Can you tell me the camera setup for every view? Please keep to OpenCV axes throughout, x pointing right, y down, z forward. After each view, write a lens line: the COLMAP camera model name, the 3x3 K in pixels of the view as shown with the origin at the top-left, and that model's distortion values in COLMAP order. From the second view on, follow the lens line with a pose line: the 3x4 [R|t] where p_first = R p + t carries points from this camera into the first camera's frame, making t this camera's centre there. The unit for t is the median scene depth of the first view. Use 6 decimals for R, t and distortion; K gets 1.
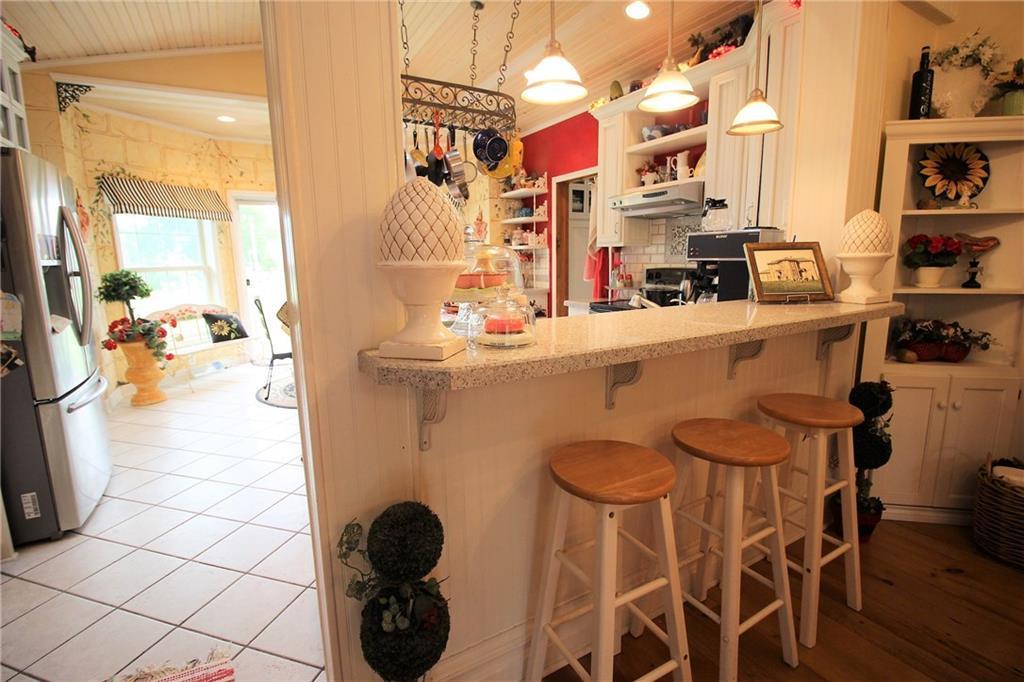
lens RADIAL K [[476.6, 0, 515.7], [0, 476.6, 335.7], [0, 0, 1]] dist [-0.011178, -0.006420]
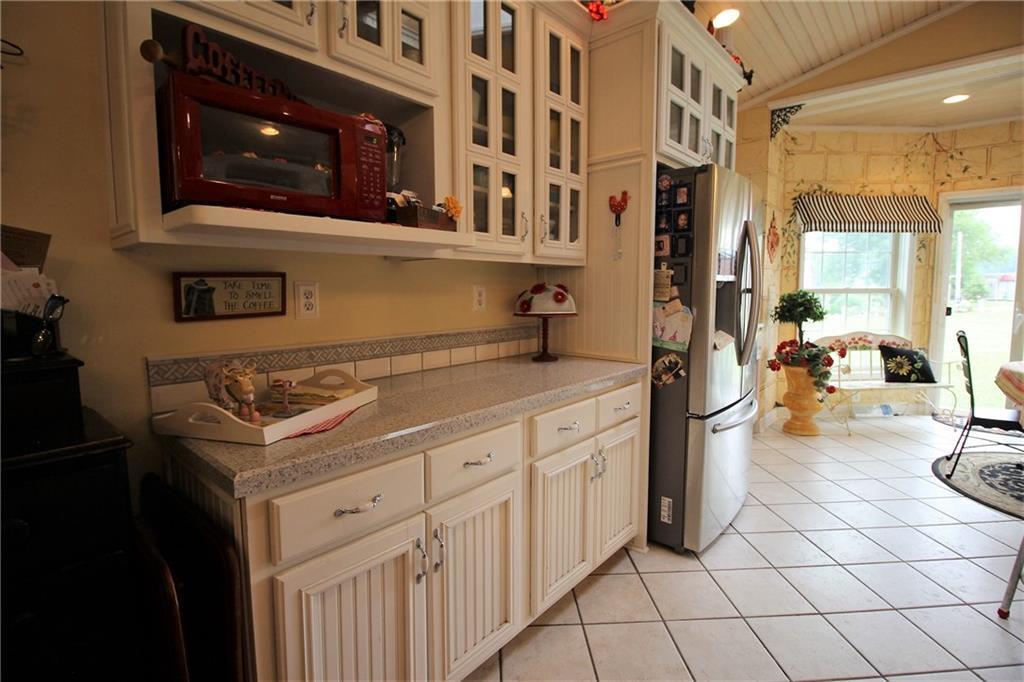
lens RADIAL K [[476.6, 0, 513.1], [0, 476.6, 334.8], [0, 0, 1]] dist [-0.011178, -0.006420]
pose [[0.315901, 0.102981, -0.943187, -0.096350], [-0.154280, 0.986437, 0.056030, -0.013297], [0.936165, 0.127815, 0.327504, 0.142580]]
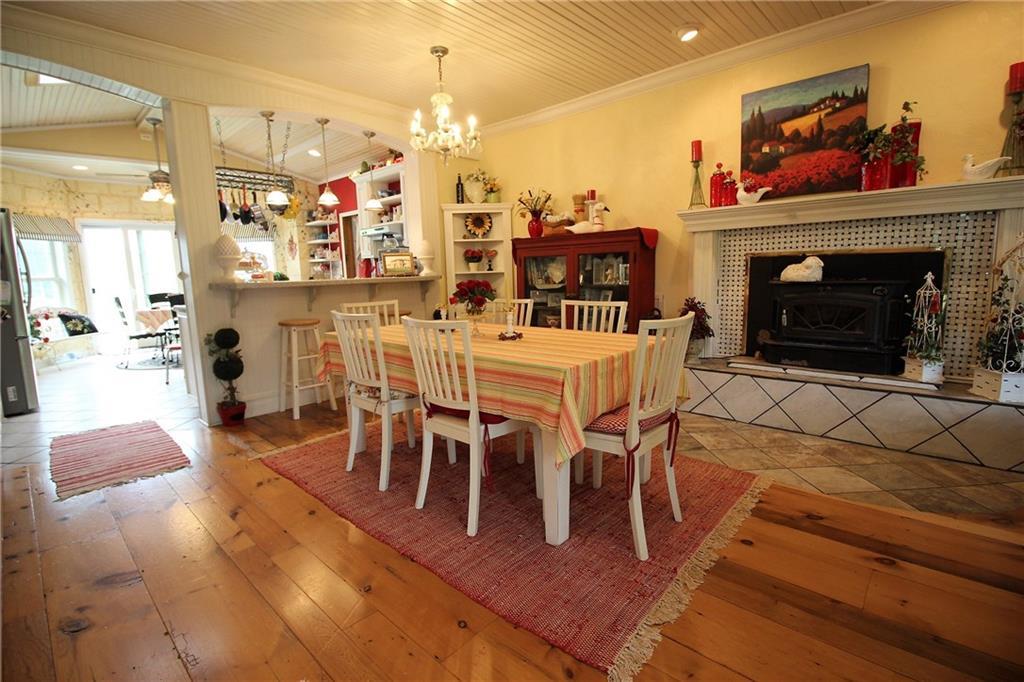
lens RADIAL K [[476.6, 0, 518.2], [0, 476.6, 337.8], [0, 0, 1]] dist [-0.011178, -0.006420]
pose [[0.955030, -0.055199, 0.291324, 0.188040], [0.064544, 0.997660, -0.022559, 0.154358], [-0.289397, 0.040348, 0.956358, -0.695945]]
